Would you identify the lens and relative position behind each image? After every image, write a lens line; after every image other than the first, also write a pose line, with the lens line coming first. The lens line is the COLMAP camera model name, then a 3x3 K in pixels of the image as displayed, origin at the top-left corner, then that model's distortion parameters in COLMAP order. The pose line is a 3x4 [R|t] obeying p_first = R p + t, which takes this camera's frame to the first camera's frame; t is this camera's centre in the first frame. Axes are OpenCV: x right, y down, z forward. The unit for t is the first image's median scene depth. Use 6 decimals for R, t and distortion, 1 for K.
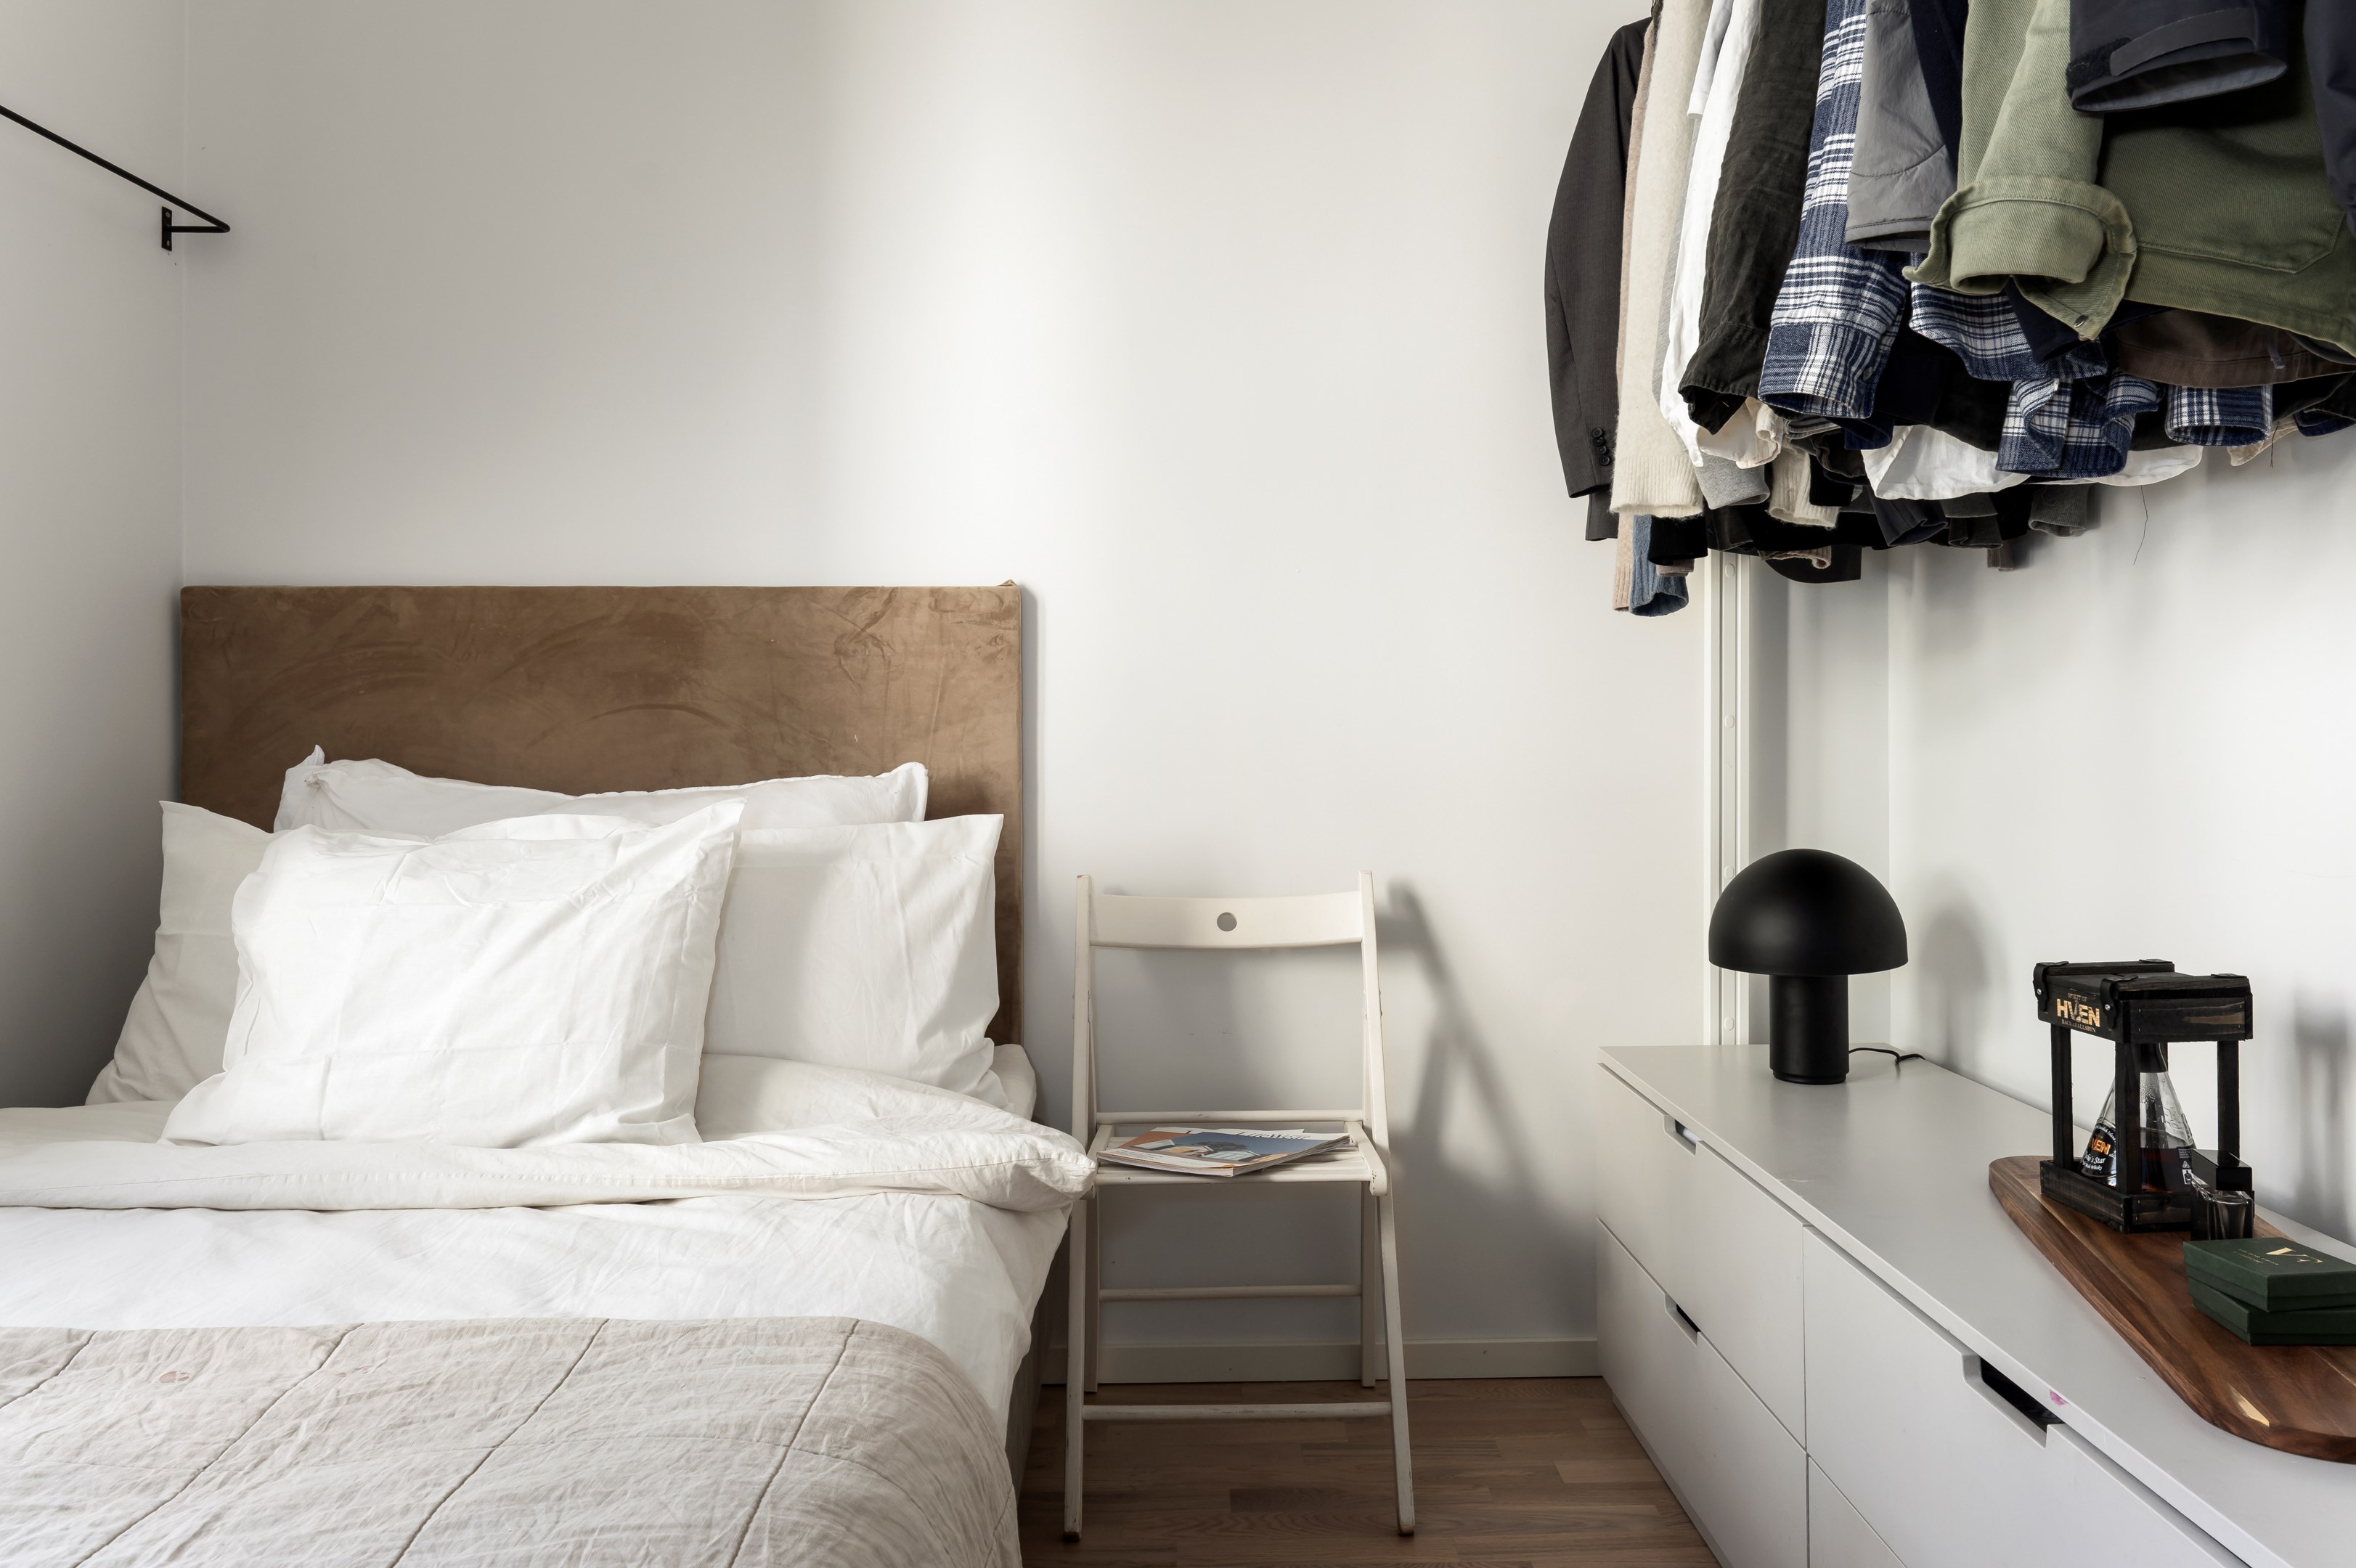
lens RADIAL K [[1649.5, 0, 1178.9], [0, 1649.5, 724.6], [0, 0, 1]] dist [-0.001304, -0.007628]
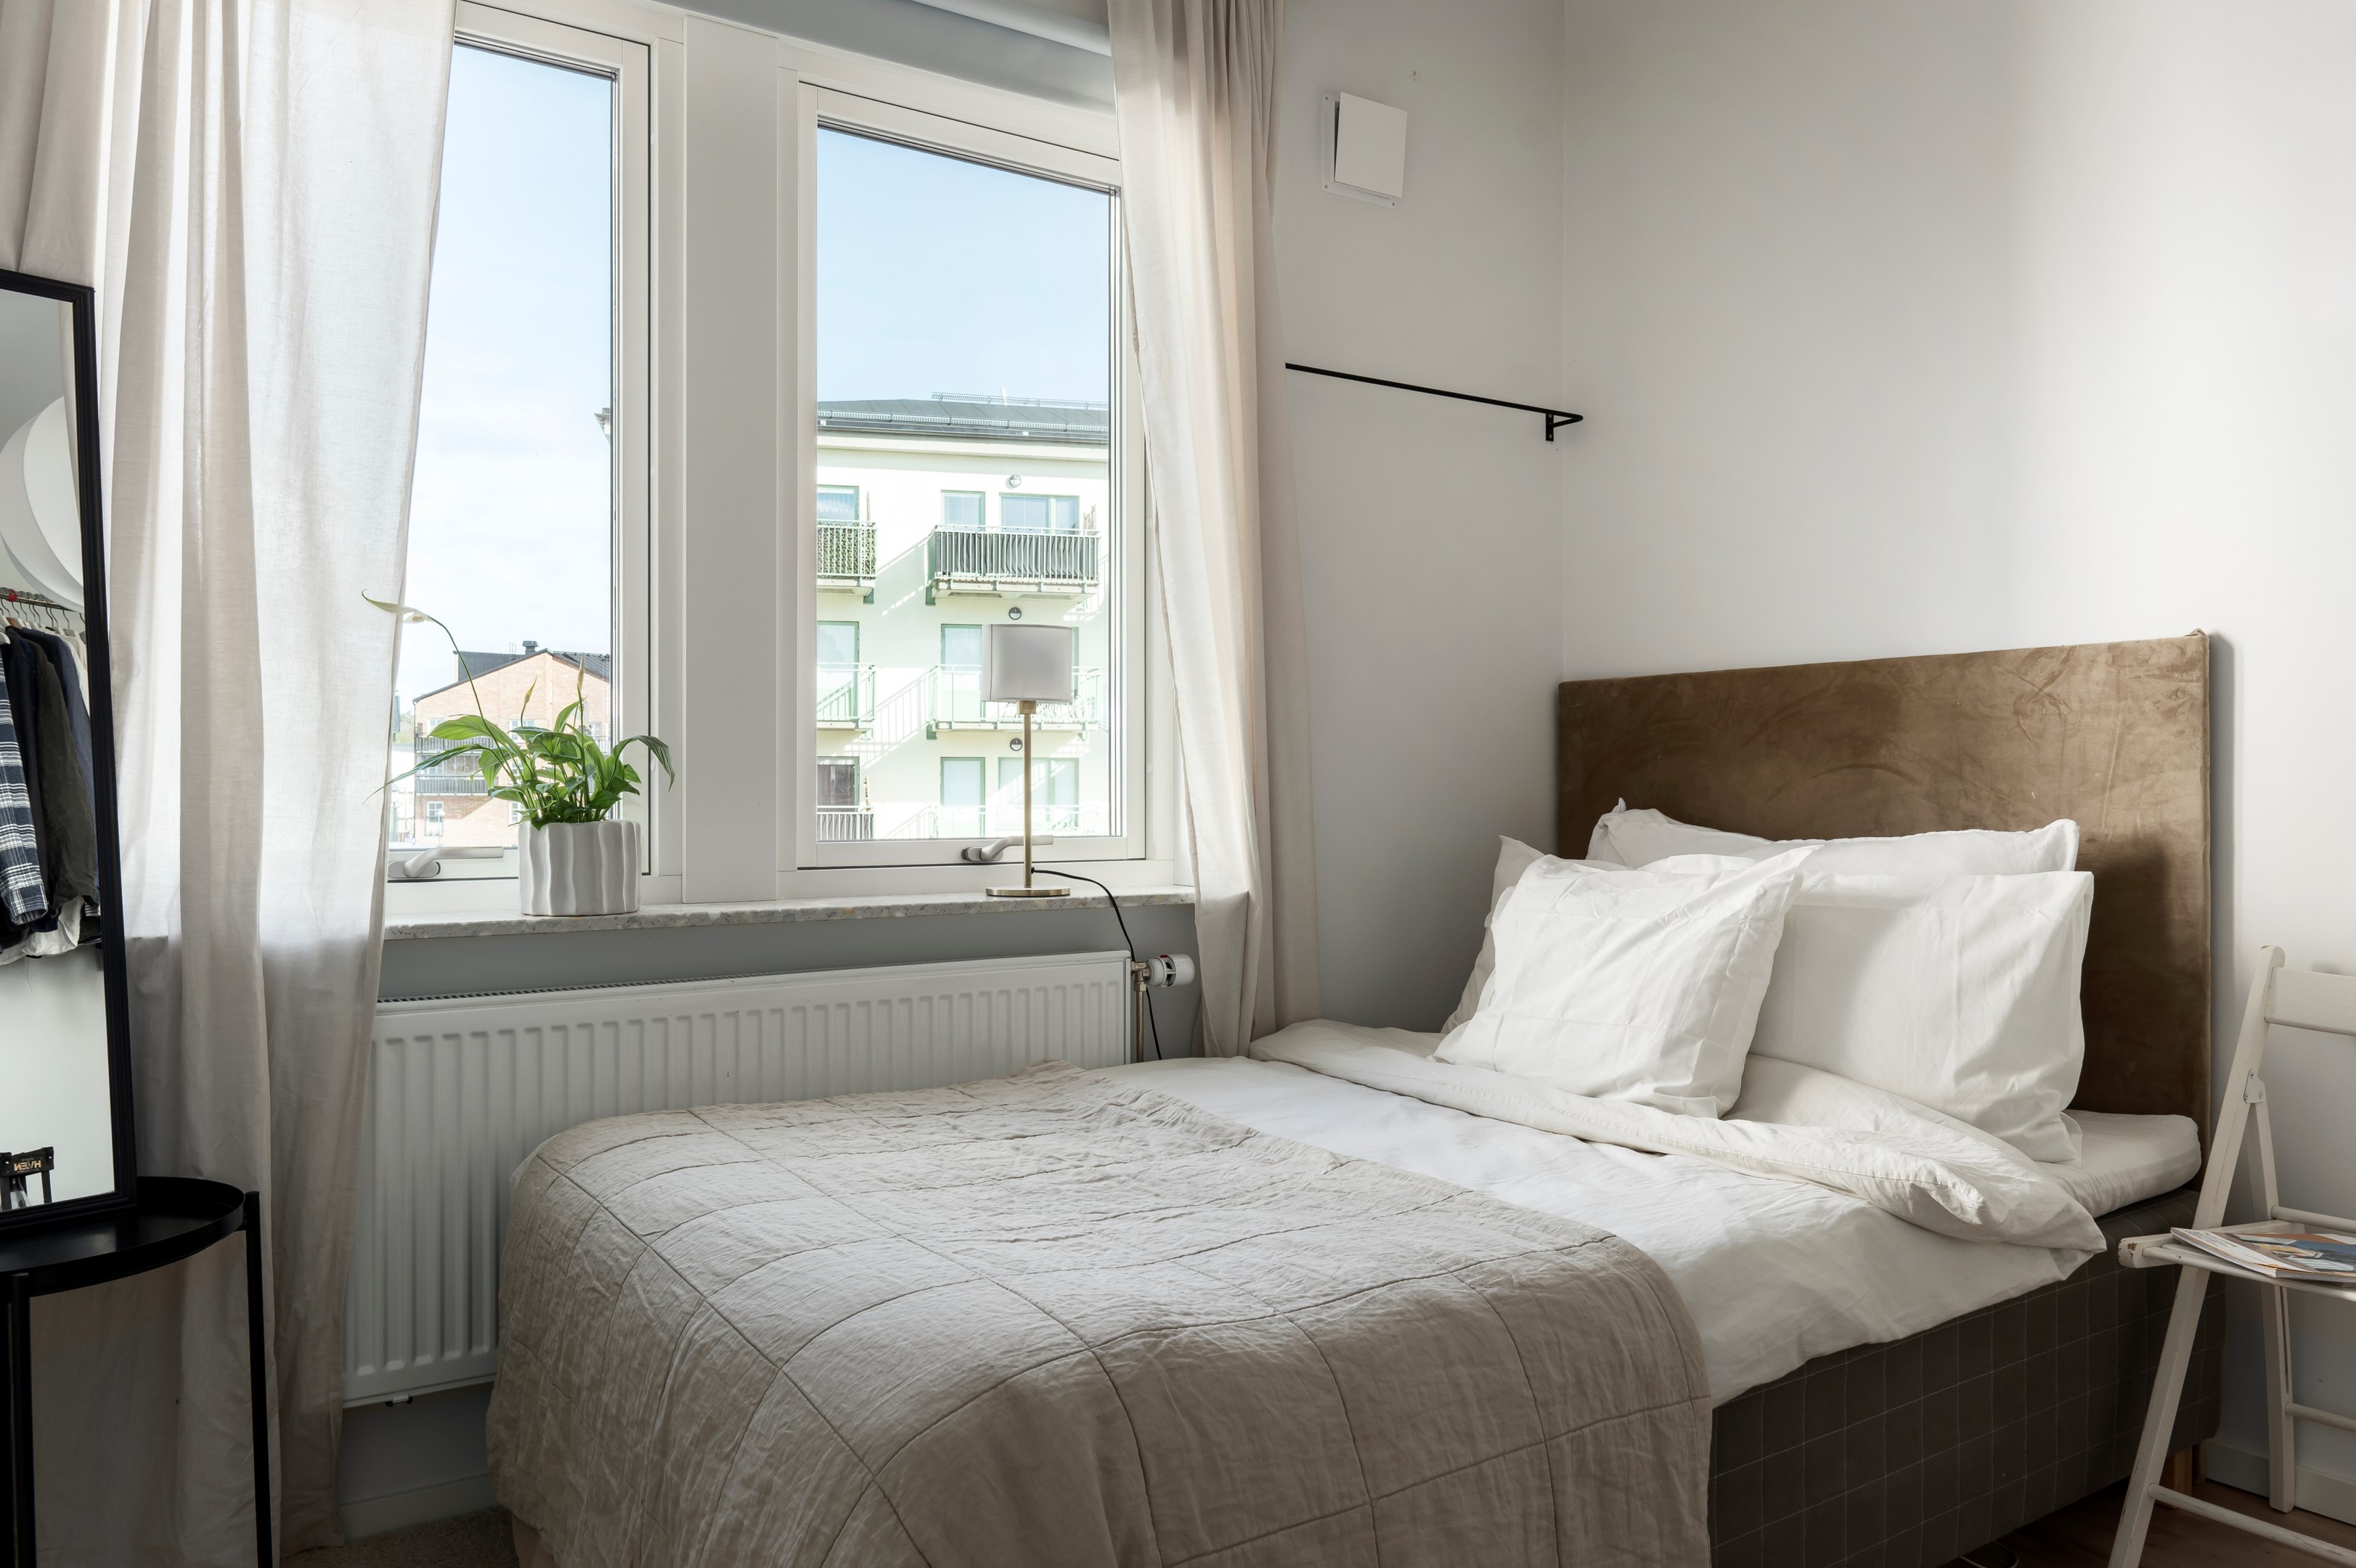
lens RADIAL K [[1627.1, 0, 1178.0], [0, 1627.1, 784.0], [0, 0, 1]] dist [-0.003147, -0.004945]
pose [[0.522202, 0.000099, -0.852822, 0.460910], [0.002708, 0.999995, 0.001774, -0.002287], [0.852817, -0.003236, 0.522199, 0.014848]]
